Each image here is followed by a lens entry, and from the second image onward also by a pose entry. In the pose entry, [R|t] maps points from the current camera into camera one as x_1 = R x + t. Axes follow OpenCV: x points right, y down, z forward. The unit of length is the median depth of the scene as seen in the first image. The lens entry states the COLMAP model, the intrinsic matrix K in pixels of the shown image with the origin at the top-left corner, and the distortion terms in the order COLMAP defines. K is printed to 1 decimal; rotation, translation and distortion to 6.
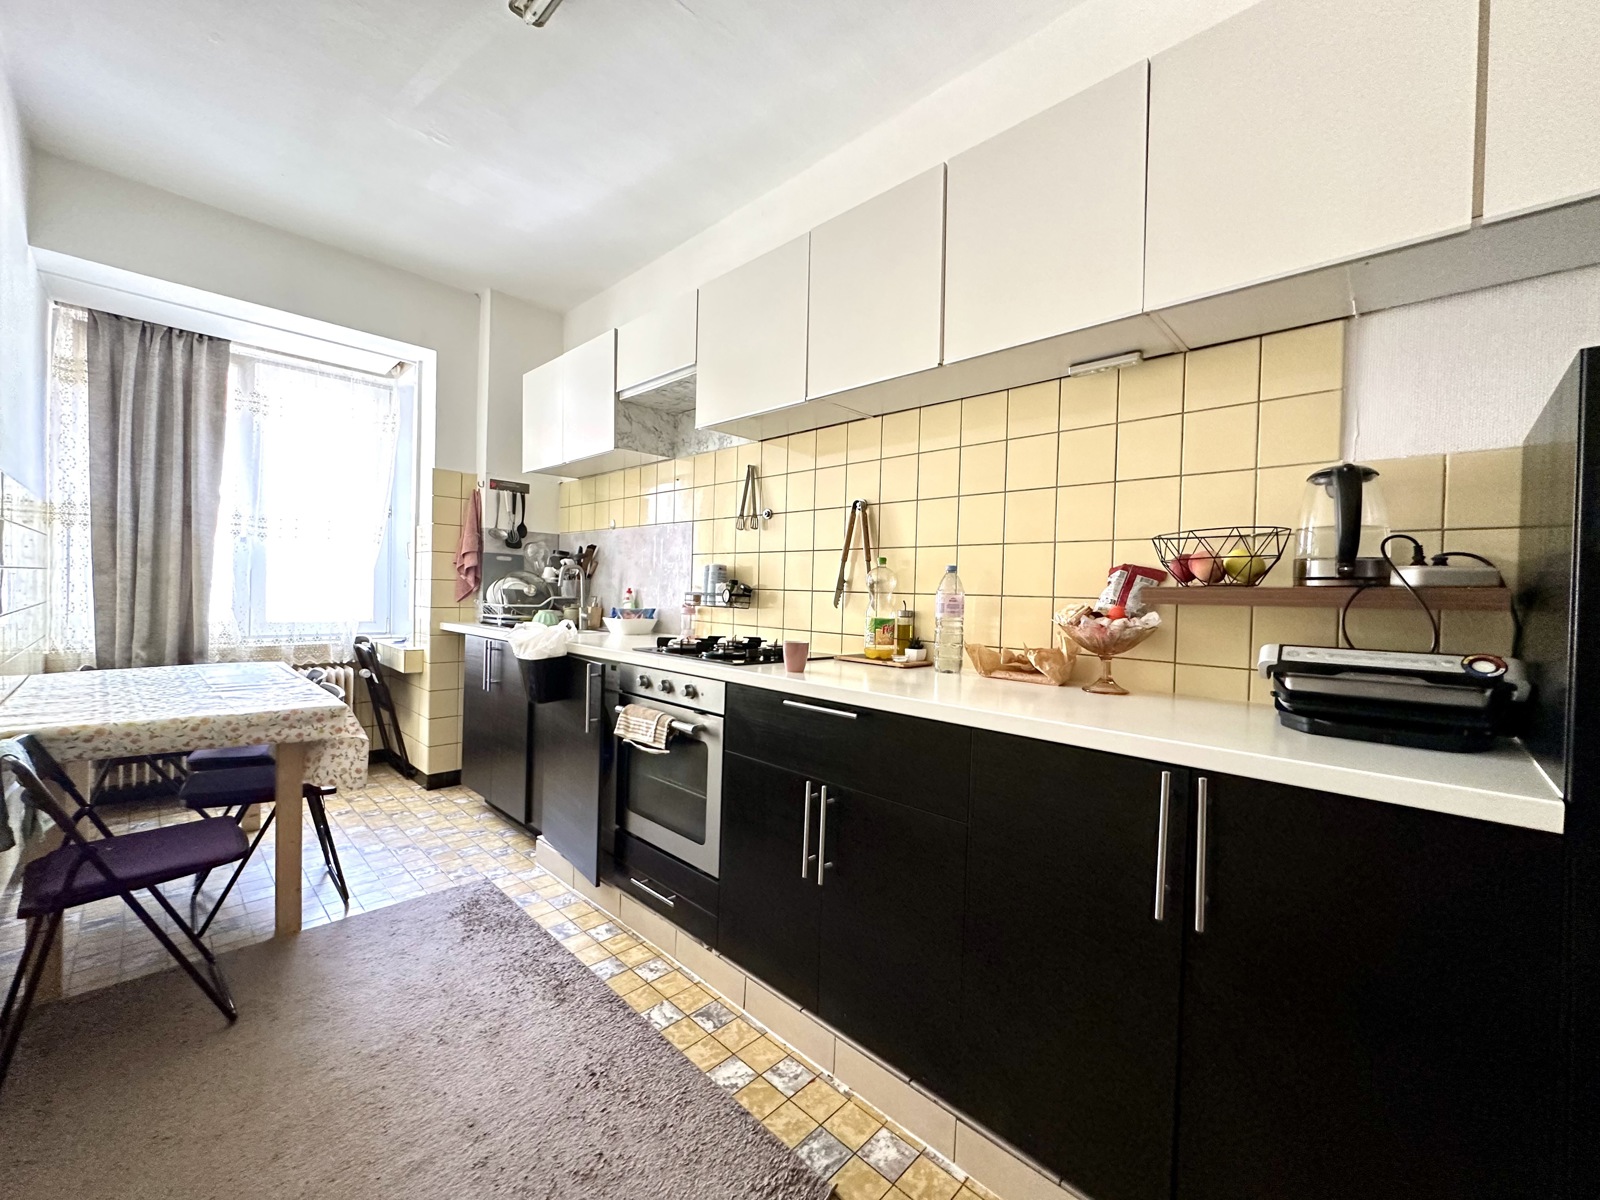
lens RADIAL K [[638.3, 0, 797.2], [0, 638.3, 597.9], [0, 0, 1]] dist [-0.000270, 0.000115]
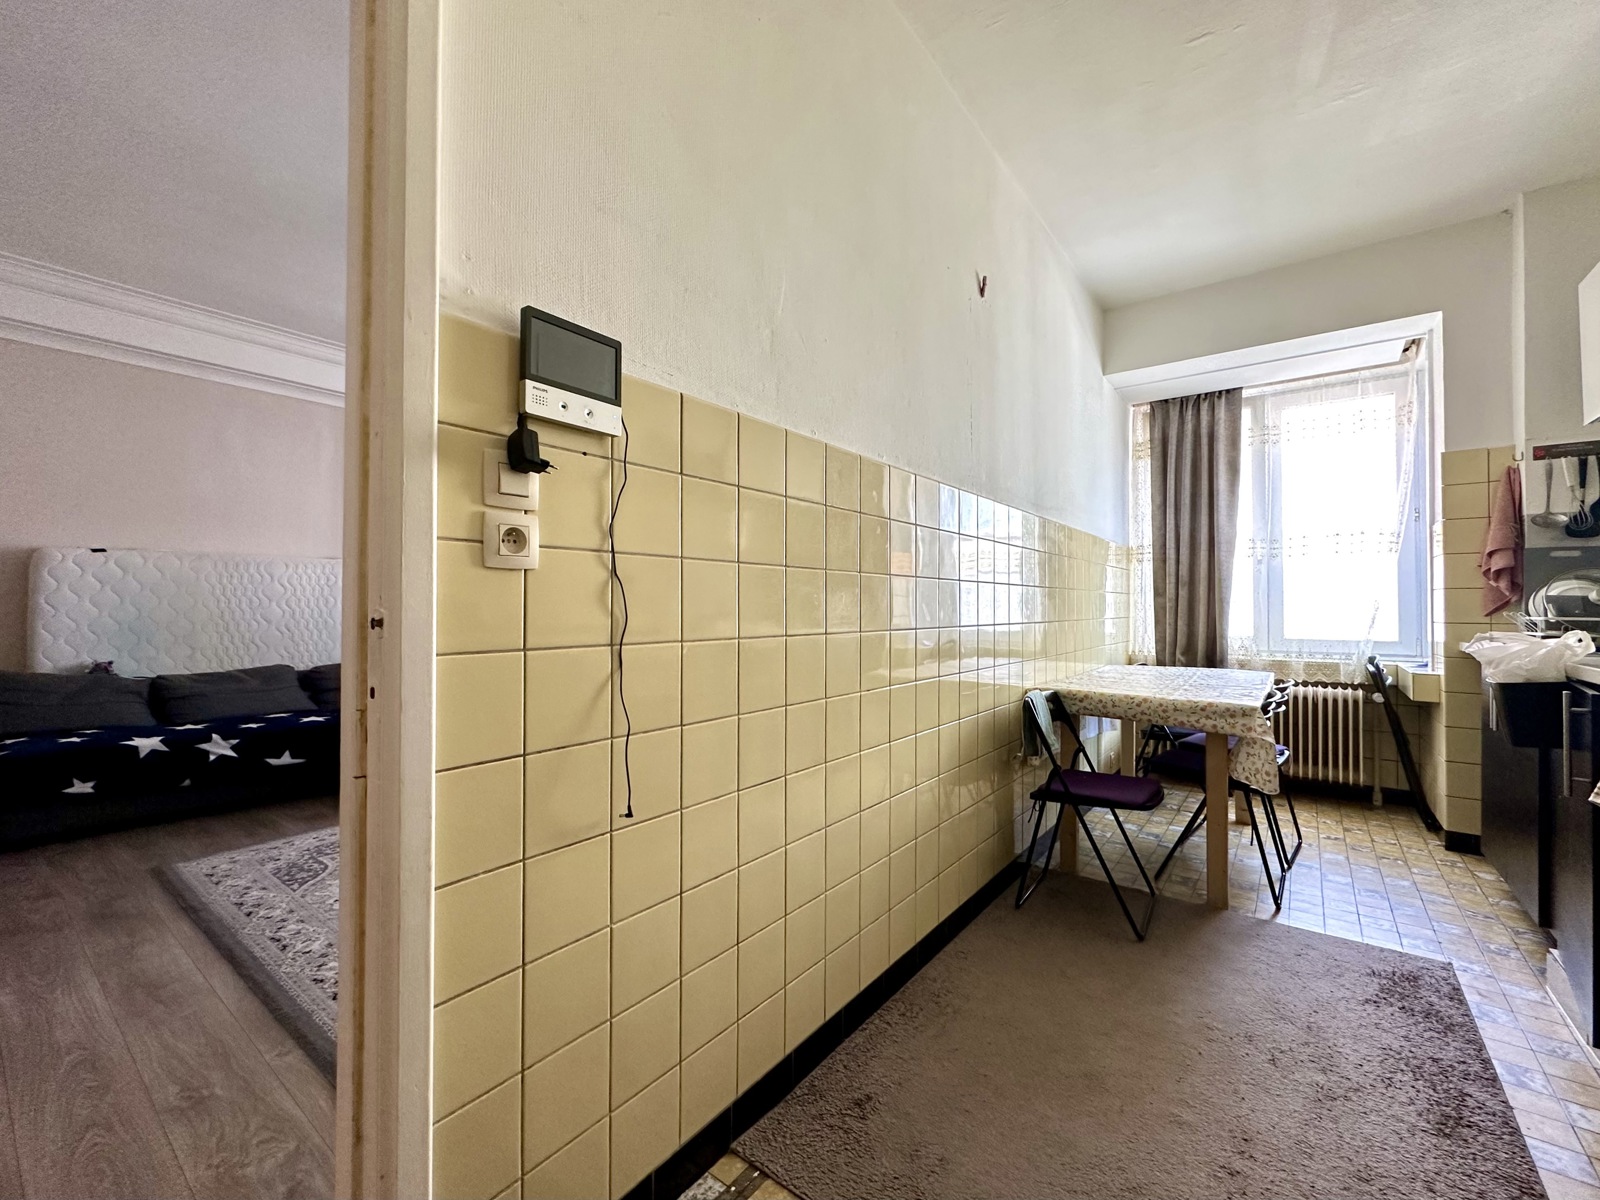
lens RADIAL K [[664.8, 0, 803.1], [0, 664.8, 598.1], [0, 0, 1]] dist [-0.003199, 0.000221]
pose [[0.125489, -0.040227, -0.991279, 0.215576], [-0.012143, 0.999040, -0.042079, 0.038476], [0.992021, 0.017317, 0.124880, 0.111083]]
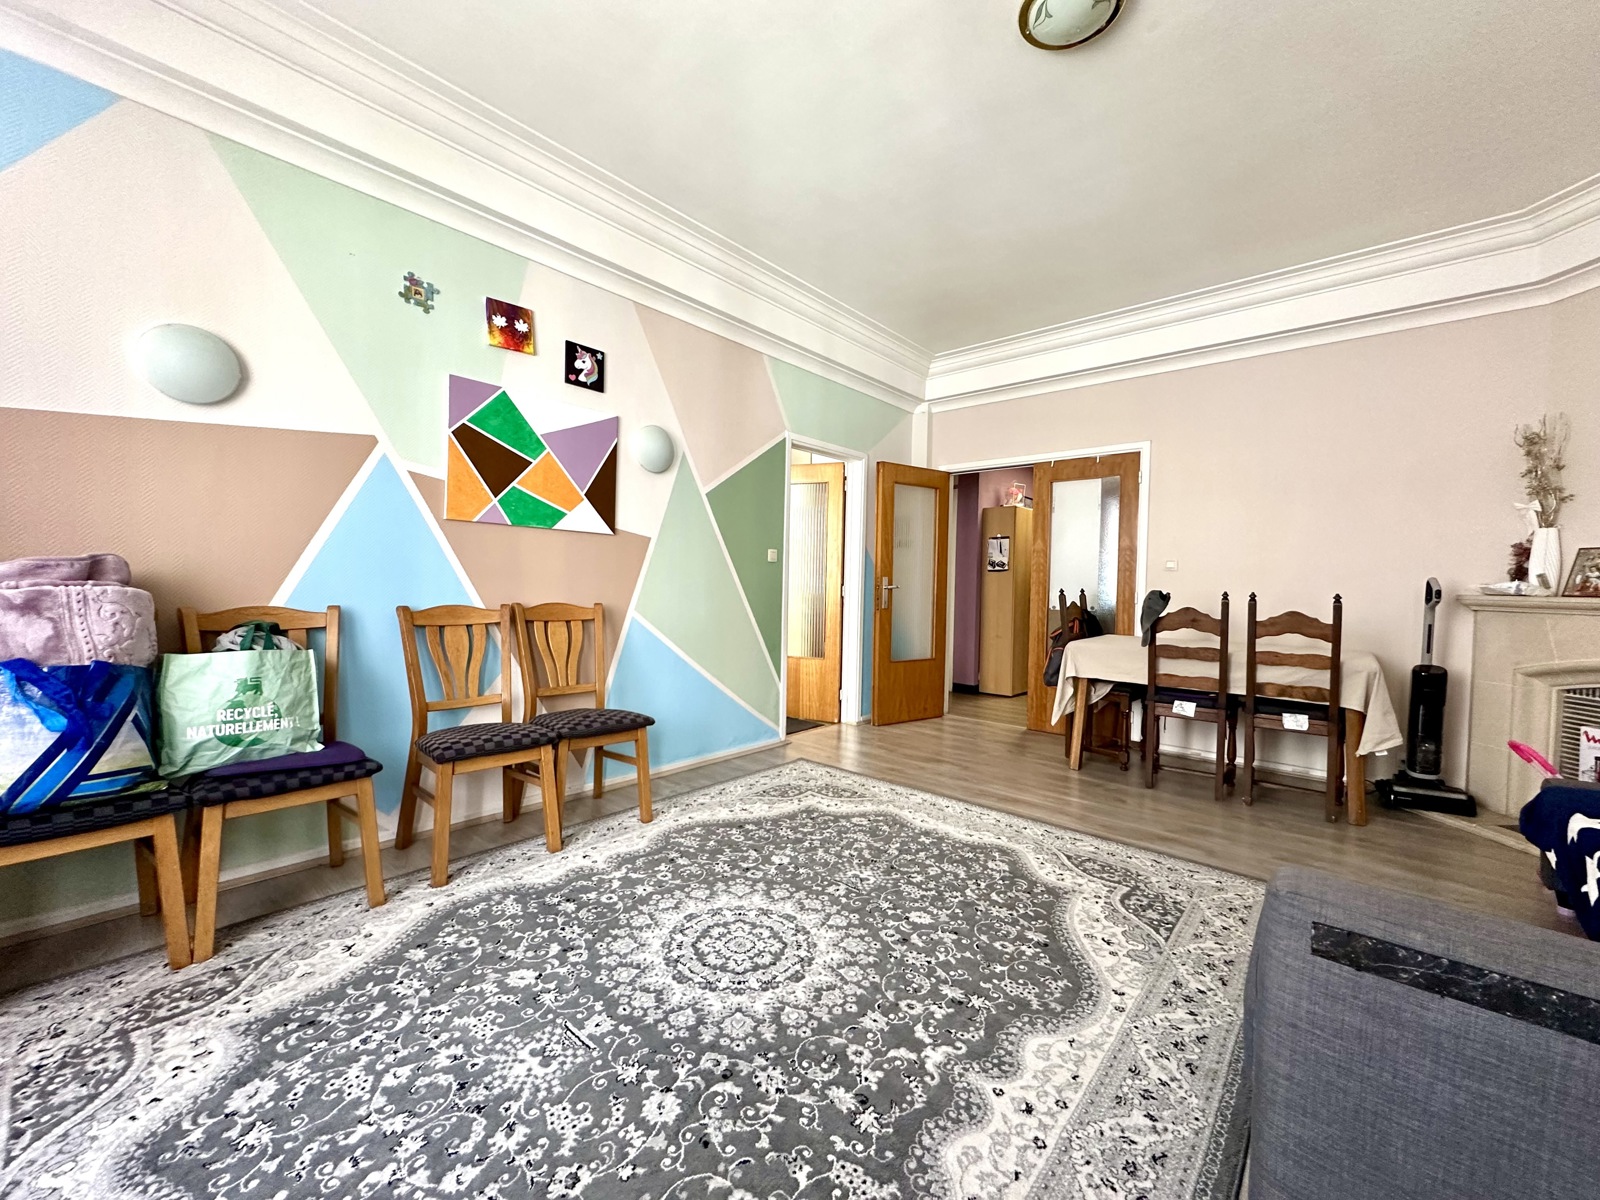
lens RADIAL K [[638.2, 0, 800.0], [0, 638.2, 600.0], [0, 0, 1]] dist [-0.003409, 0.000368]
pose [[-0.050893, -0.056220, 0.997120, -1.758472], [-0.010309, 0.998391, 0.055765, -0.011232], [-0.998651, -0.007441, -0.051391, -0.028594]]
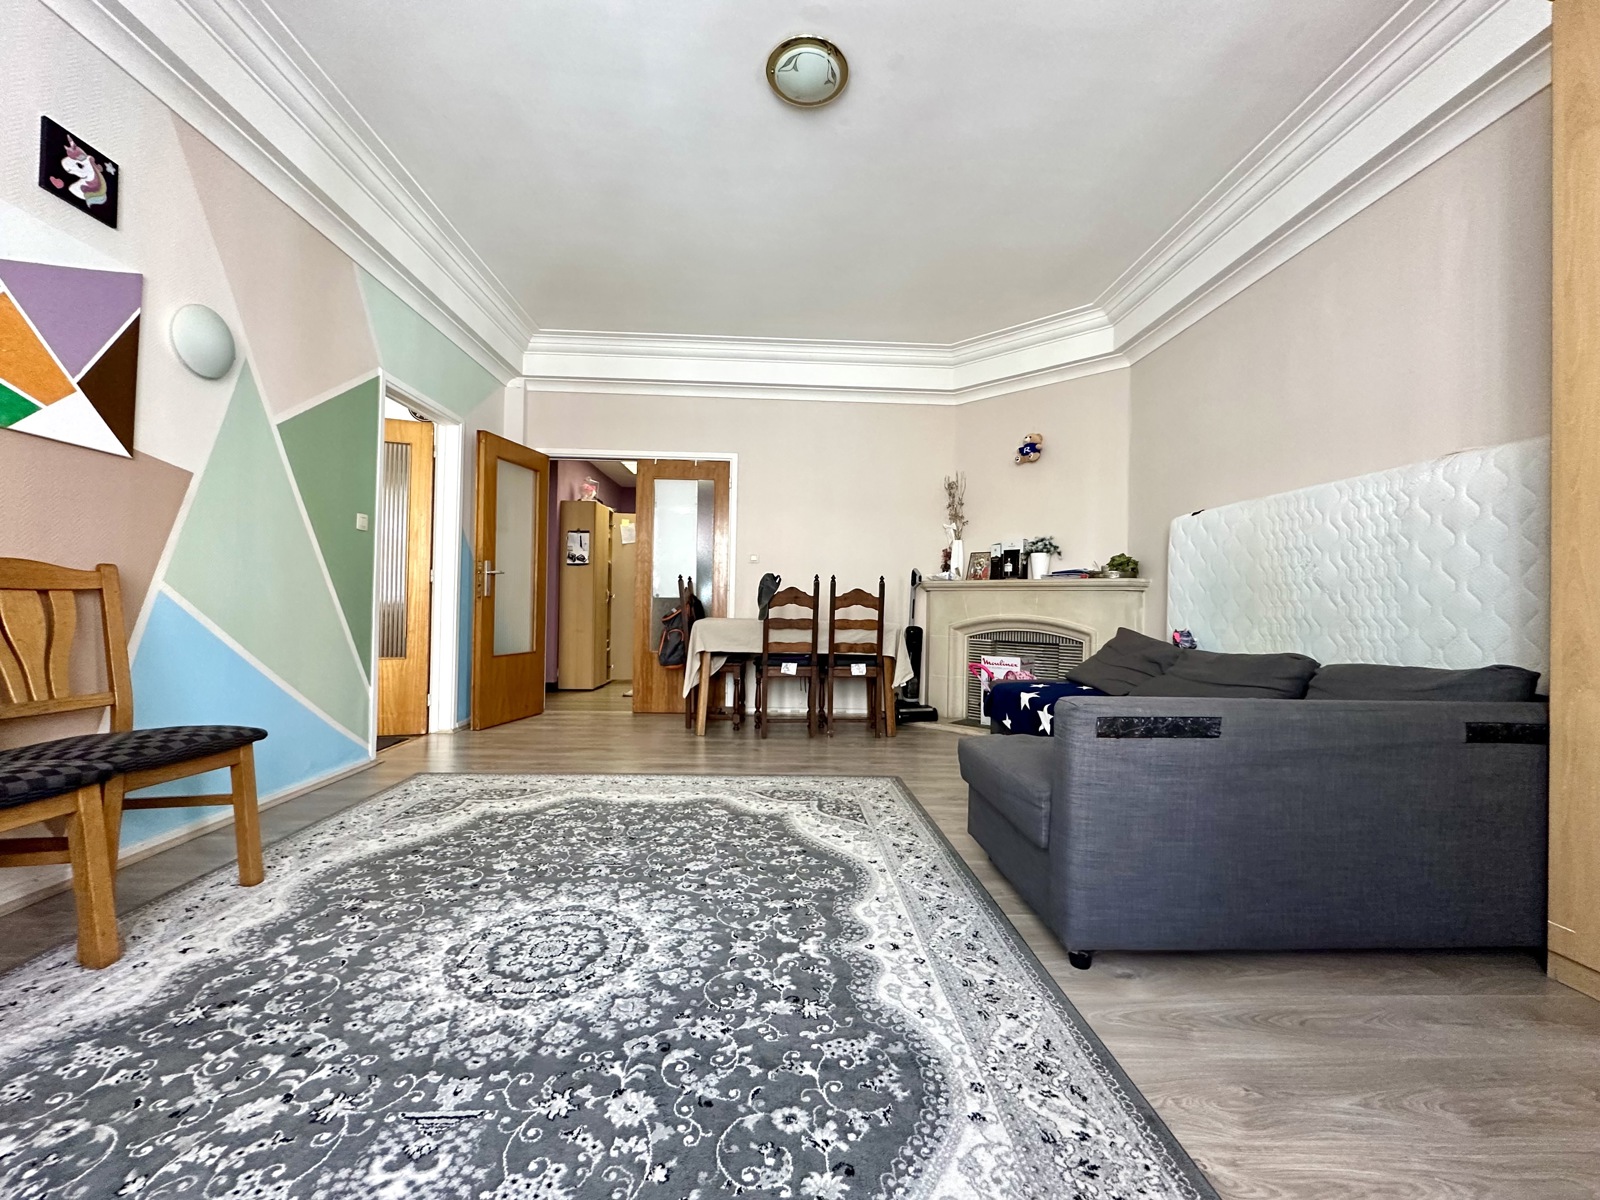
lens RADIAL K [[637.4, 0, 802.7], [0, 637.4, 598.8], [0, 0, 1]] dist [-0.000709, -0.000071]
pose [[-0.732434, -0.033991, 0.679989, -1.637985], [-0.031114, 0.999381, 0.016443, 0.067007], [-0.680126, -0.009114, -0.733038, 0.275085]]
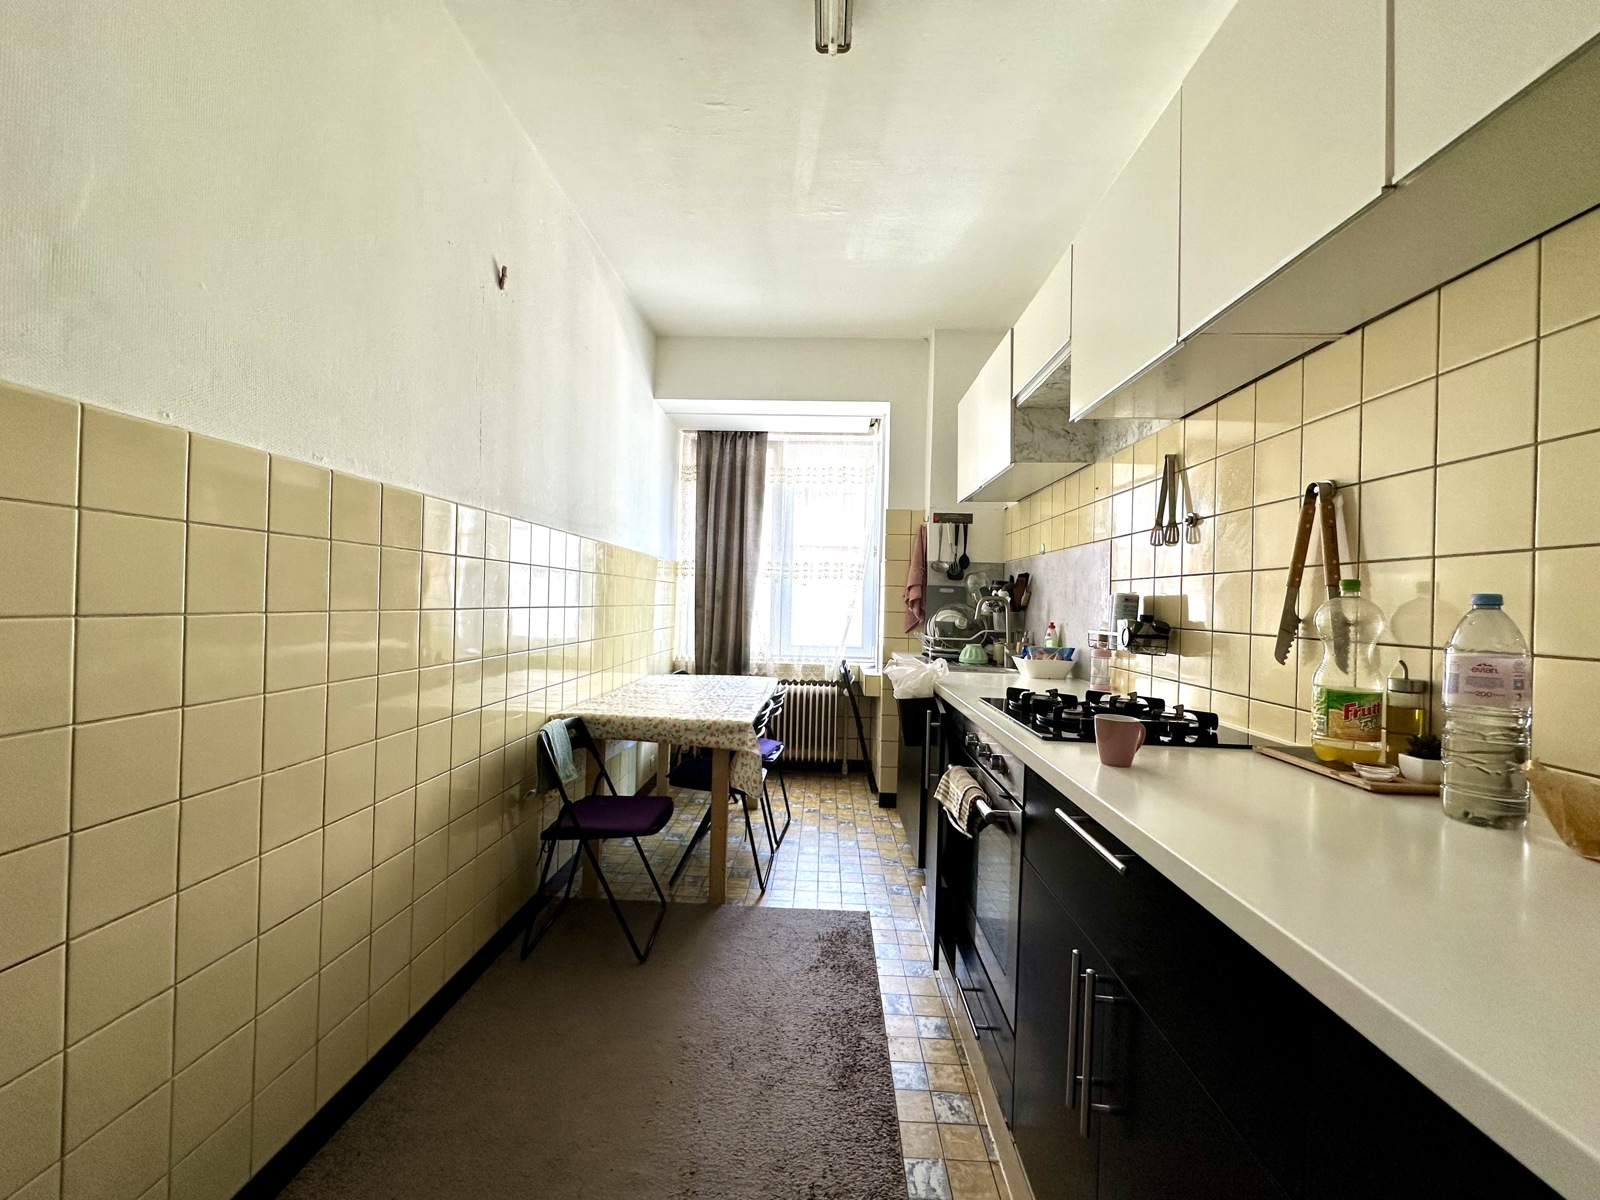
lens RADIAL K [[637.4, 0, 802.7], [0, 637.4, 598.8], [0, 0, 1]] dist [-0.000709, -0.000071]
pose [[0.671507, -0.013369, -0.740878, 0.181419], [-0.016188, 0.999334, -0.032705, -0.017188], [0.740821, 0.033955, 0.670843, 0.226302]]
